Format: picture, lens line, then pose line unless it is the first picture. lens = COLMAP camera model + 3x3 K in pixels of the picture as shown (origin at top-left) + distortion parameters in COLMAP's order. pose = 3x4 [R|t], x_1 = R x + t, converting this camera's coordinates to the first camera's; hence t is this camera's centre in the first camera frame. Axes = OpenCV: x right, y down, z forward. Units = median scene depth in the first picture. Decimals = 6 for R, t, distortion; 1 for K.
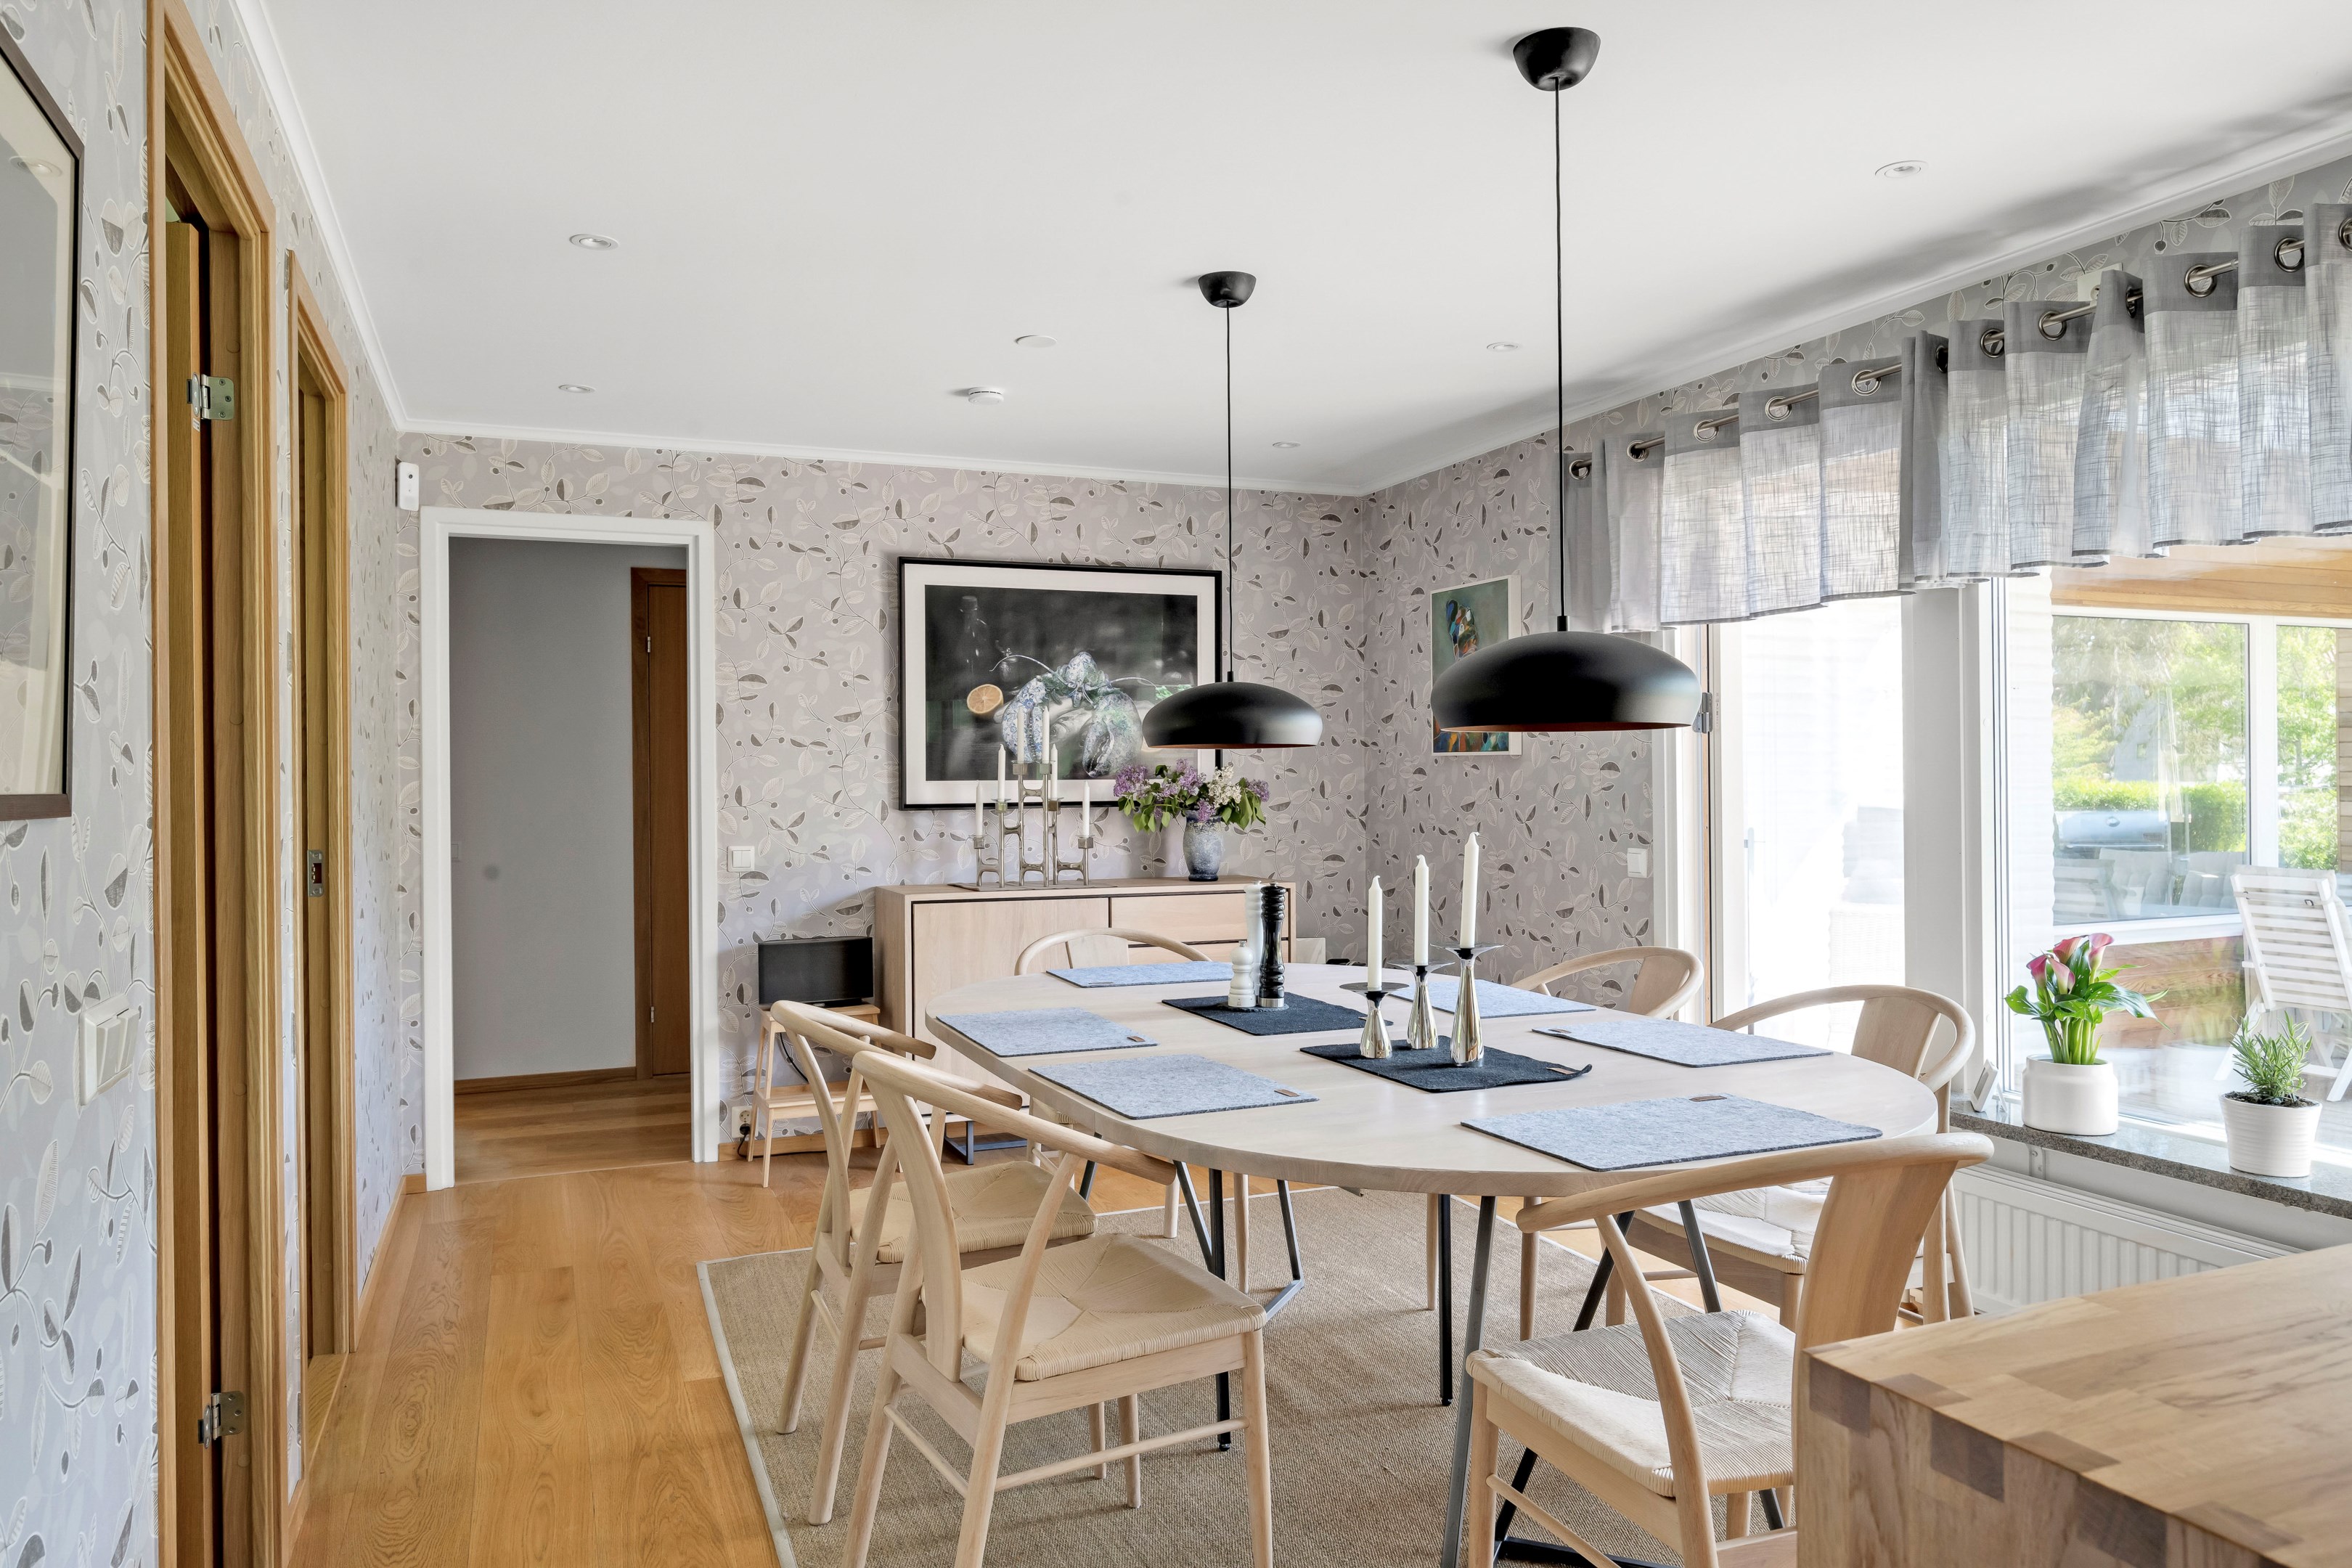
lens RADIAL K [[1574.5, 0, 1164.8], [0, 1574.5, 796.2], [0, 0, 1]] dist [0.001405, 0.001775]
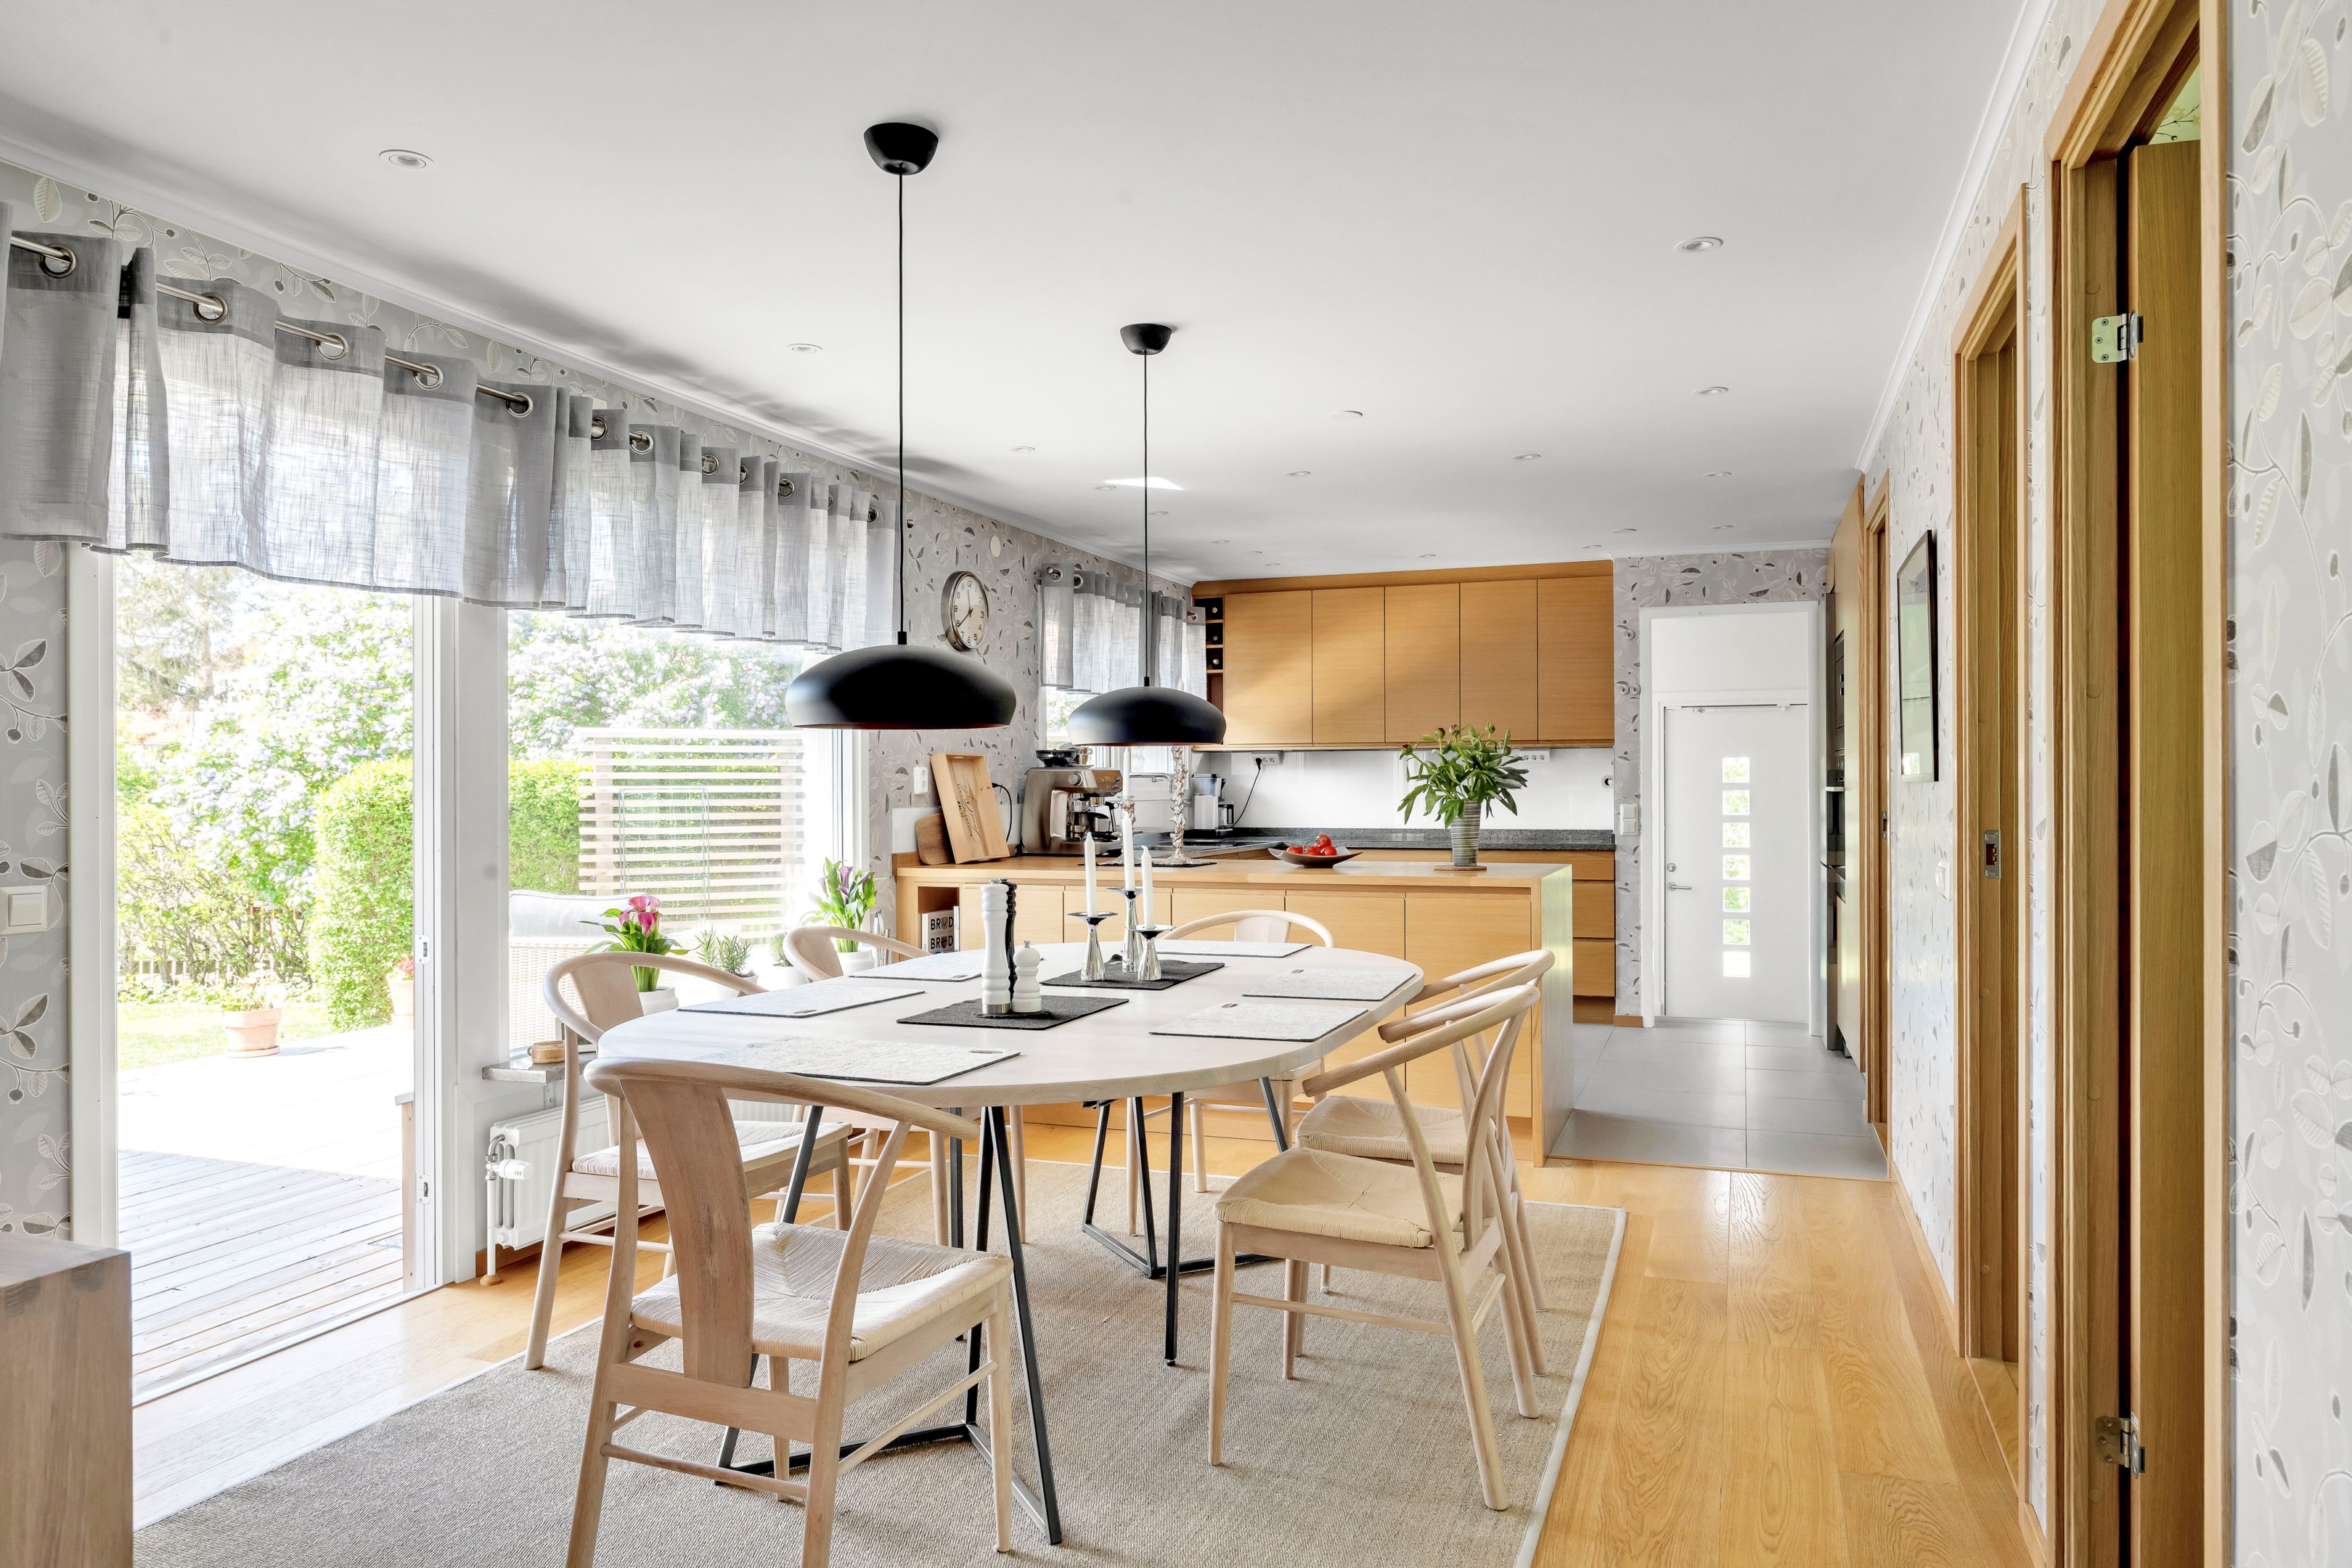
lens RADIAL K [[1574.5, 0, 1162.0], [0, 1574.5, 778.8], [0, 0, 1]] dist [0.001405, 0.001775]
pose [[-0.735467, 0.005540, 0.677538, -0.673254], [0.001060, 0.999975, -0.007026, -0.003661], [-0.677560, -0.004449, -0.735454, 1.701534]]
